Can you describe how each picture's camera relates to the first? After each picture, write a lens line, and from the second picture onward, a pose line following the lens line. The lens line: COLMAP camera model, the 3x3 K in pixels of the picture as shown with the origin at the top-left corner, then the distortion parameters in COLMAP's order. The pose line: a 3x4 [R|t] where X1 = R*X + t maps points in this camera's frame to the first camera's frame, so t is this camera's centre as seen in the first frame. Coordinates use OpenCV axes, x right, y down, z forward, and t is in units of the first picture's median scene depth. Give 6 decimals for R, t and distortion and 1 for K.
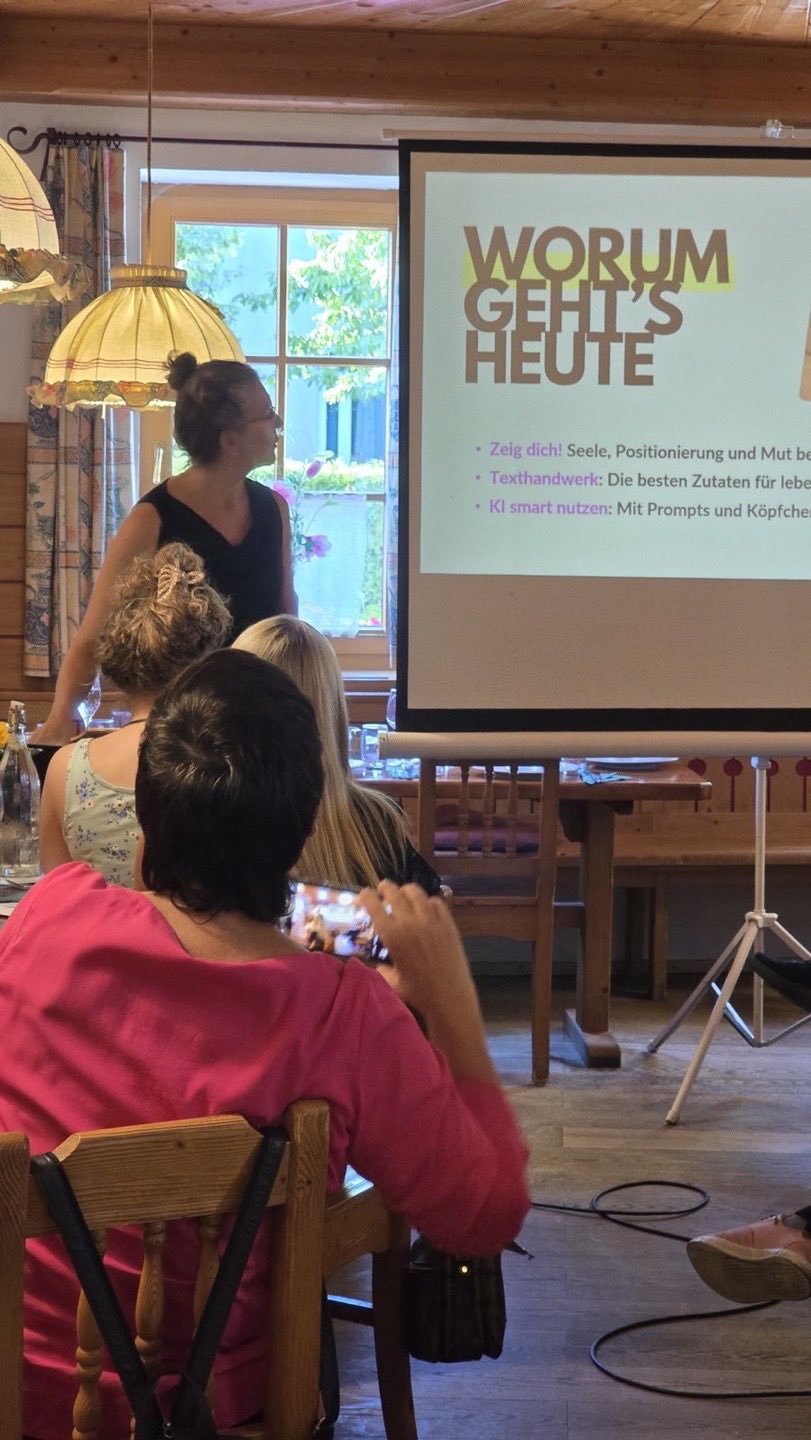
lens RADIAL K [[2802.2, 0, 399.4], [0, 2802.2, 729.1], [0, 0, 1]] dist [-0.050621, 0.000000]
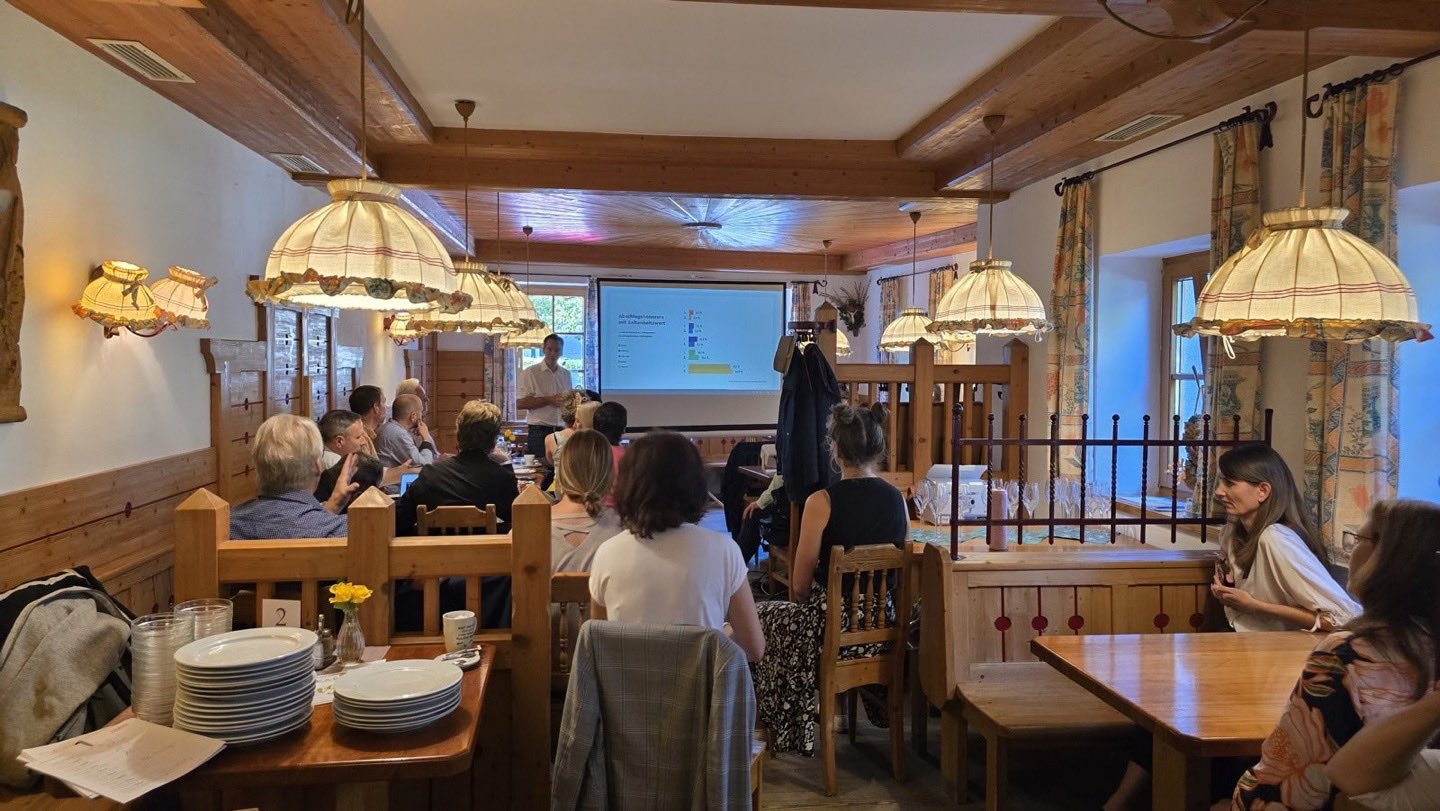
lens RADIAL K [[970.2, 0, 719.3], [0, 970.2, 400.2], [0, 0, 1]] dist [0.034743, -0.014382]
pose [[0.983884, -0.015602, 0.178125, -0.067566], [0.024093, 0.998669, -0.045606, 0.019820], [-0.177176, 0.049163, 0.982950, -0.317872]]
